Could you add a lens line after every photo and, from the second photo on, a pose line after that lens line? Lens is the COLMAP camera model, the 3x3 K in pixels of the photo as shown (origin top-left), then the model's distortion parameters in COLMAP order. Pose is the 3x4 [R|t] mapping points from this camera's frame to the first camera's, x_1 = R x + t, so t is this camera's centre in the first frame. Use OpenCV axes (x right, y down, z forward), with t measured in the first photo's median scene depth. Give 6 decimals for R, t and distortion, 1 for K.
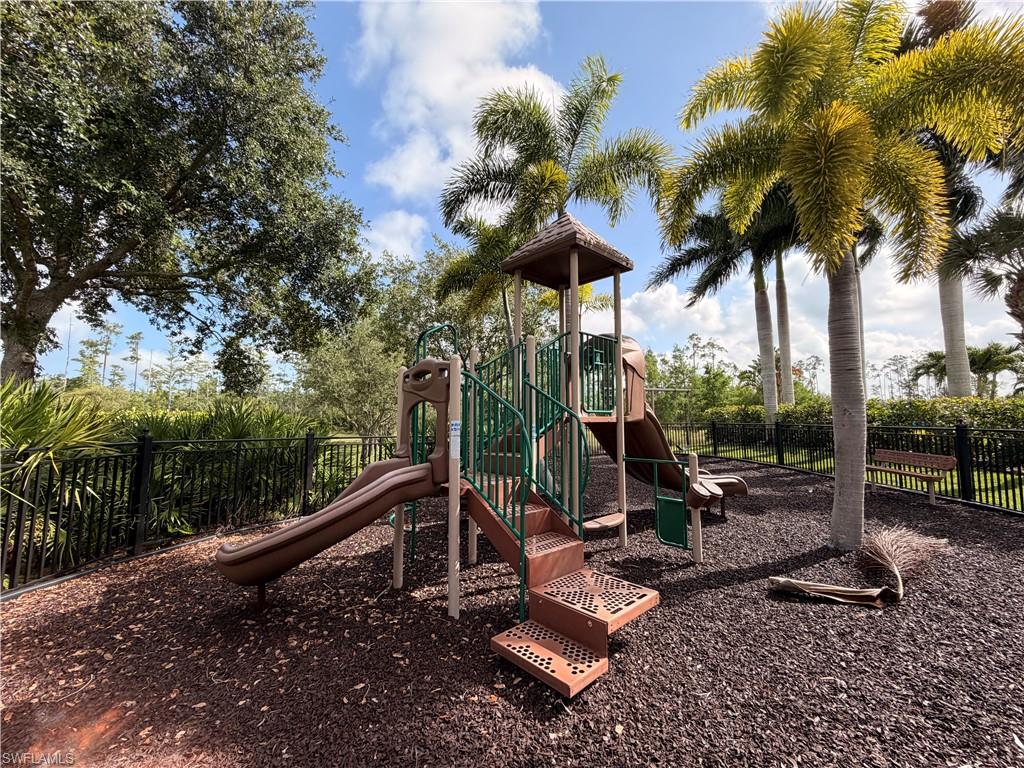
lens RADIAL K [[411.8, 0, 514.0], [0, 411.8, 385.9], [0, 0, 1]] dist [-0.001152, -0.000120]
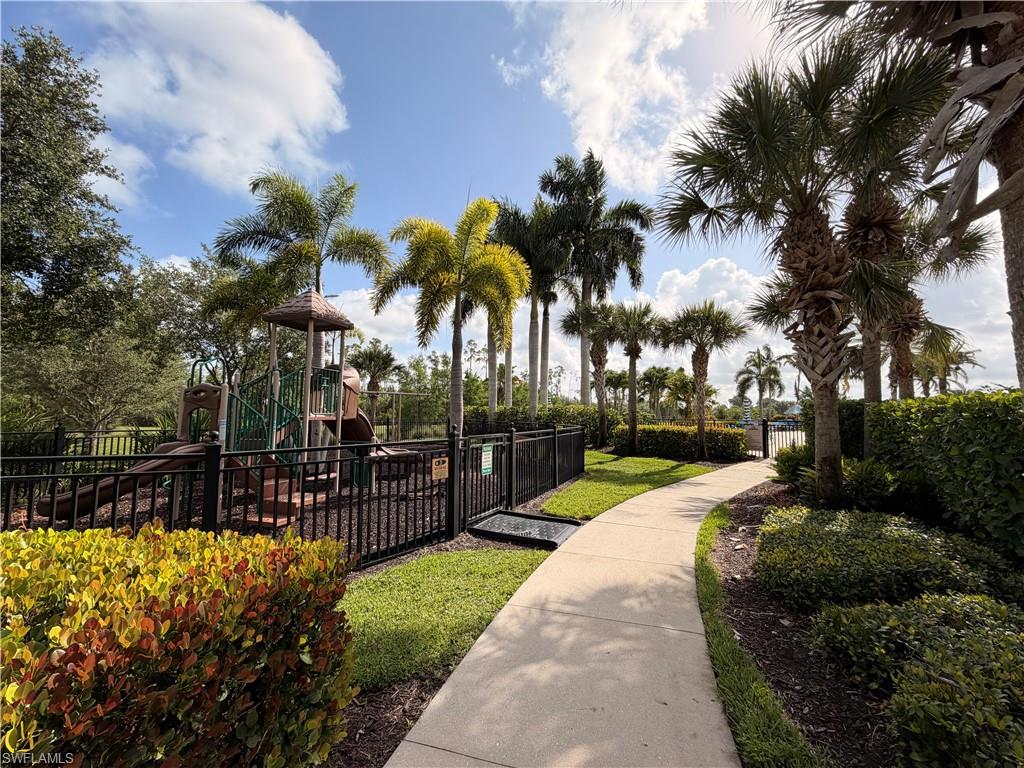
lens RADIAL K [[411.8, 0, 503.8], [0, 411.8, 384.5], [0, 0, 1]] dist [-0.001152, -0.000120]
pose [[0.889276, 0.039977, 0.455620, 0.053369], [-0.043886, 0.999035, -0.002000, -0.052799], [-0.455260, -0.018217, 0.890172, -0.506977]]
